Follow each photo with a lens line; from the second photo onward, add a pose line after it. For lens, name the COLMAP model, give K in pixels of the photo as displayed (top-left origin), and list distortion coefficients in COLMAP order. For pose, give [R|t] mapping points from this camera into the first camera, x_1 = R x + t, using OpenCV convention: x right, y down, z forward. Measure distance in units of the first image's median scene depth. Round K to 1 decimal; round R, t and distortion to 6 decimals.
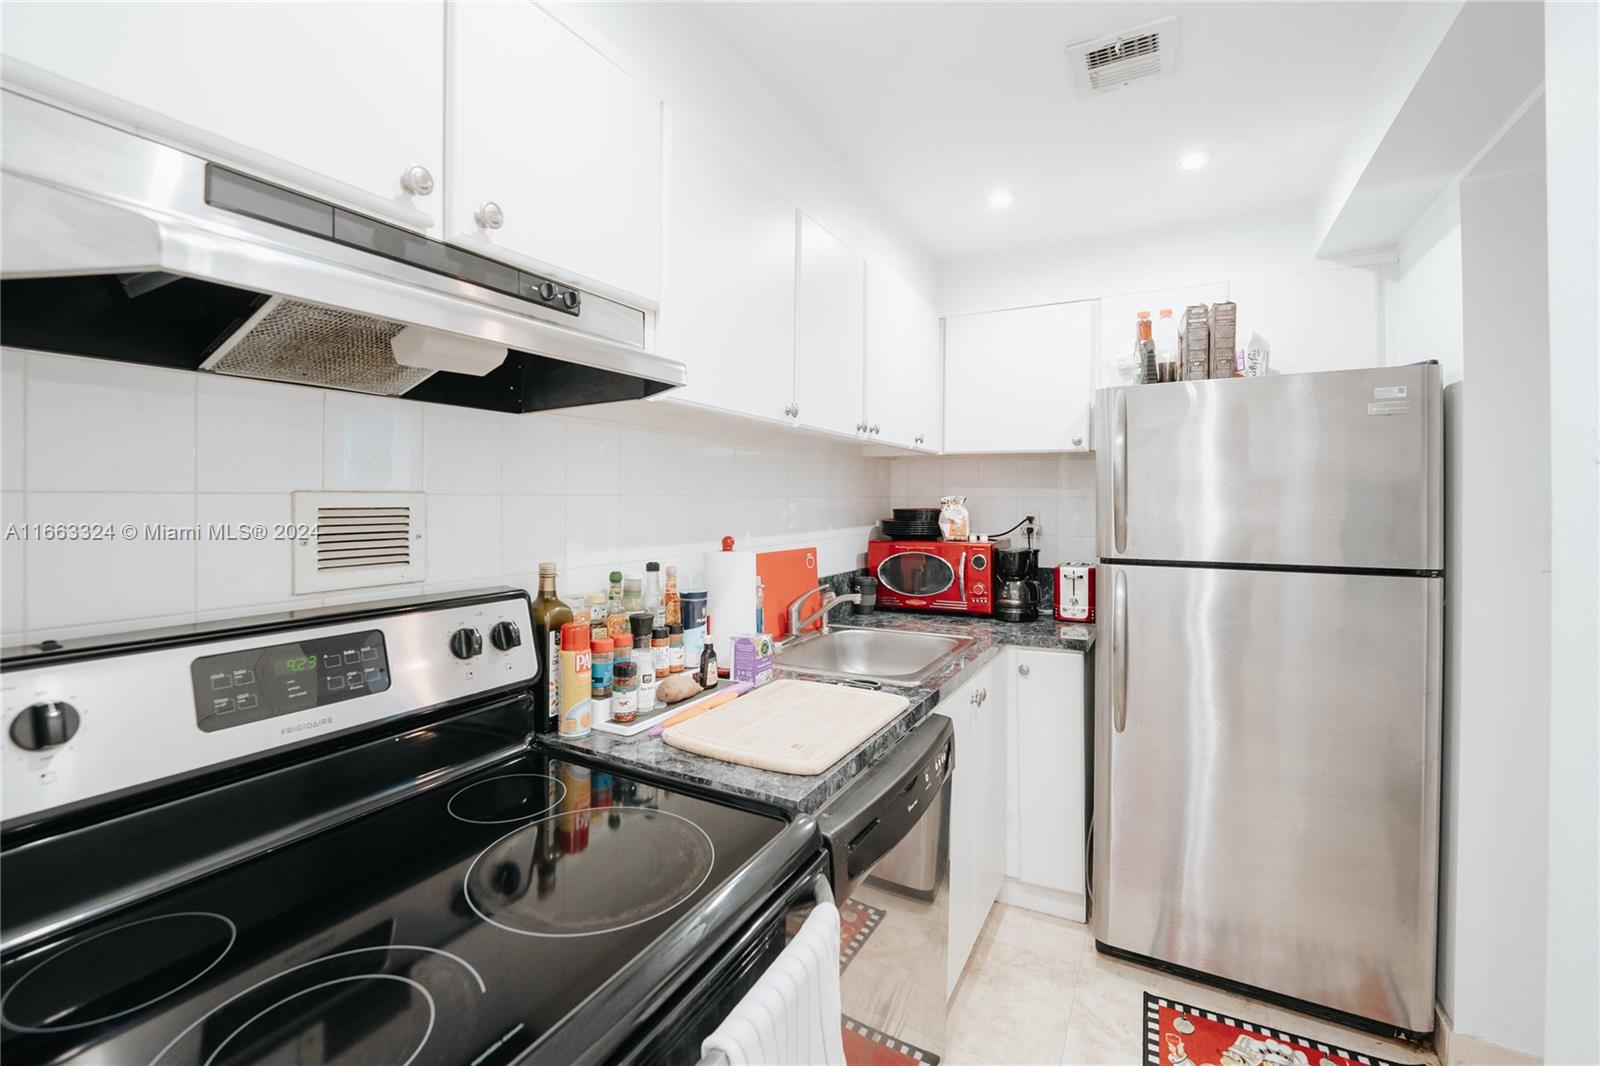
lens RADIAL K [[692.7, 0, 796.4], [0, 692.7, 533.3], [0, 0, 1]] dist [-0.026527, 0.002785]
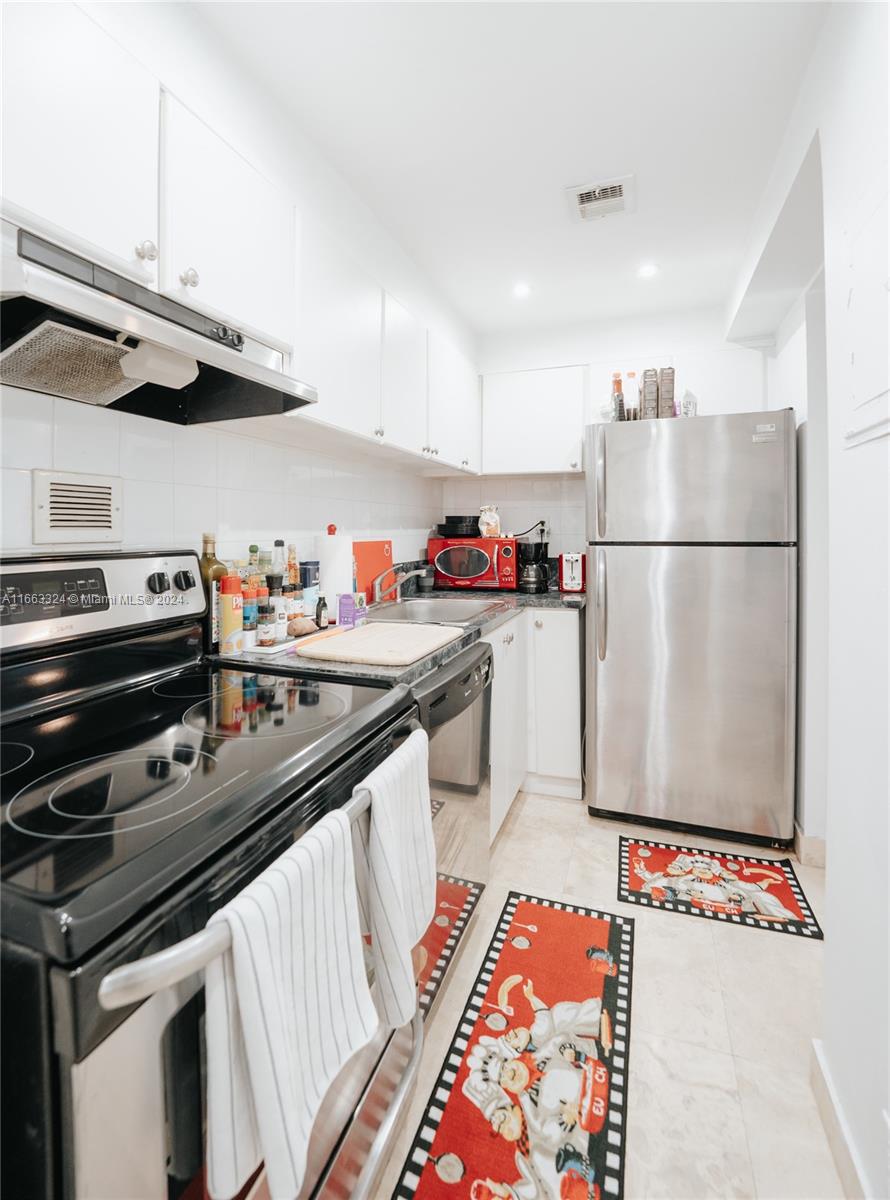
lens RADIAL K [[552.6, 0, 438.6], [0, 552.6, 568.5], [0, 0, 1]] dist [-0.023504, 0.000305]
pose [[0.990132, -0.011411, 0.139675, -0.046213], [0.008539, 0.999740, 0.021143, 0.077341], [-0.139880, -0.019742, 0.989972, -0.136980]]
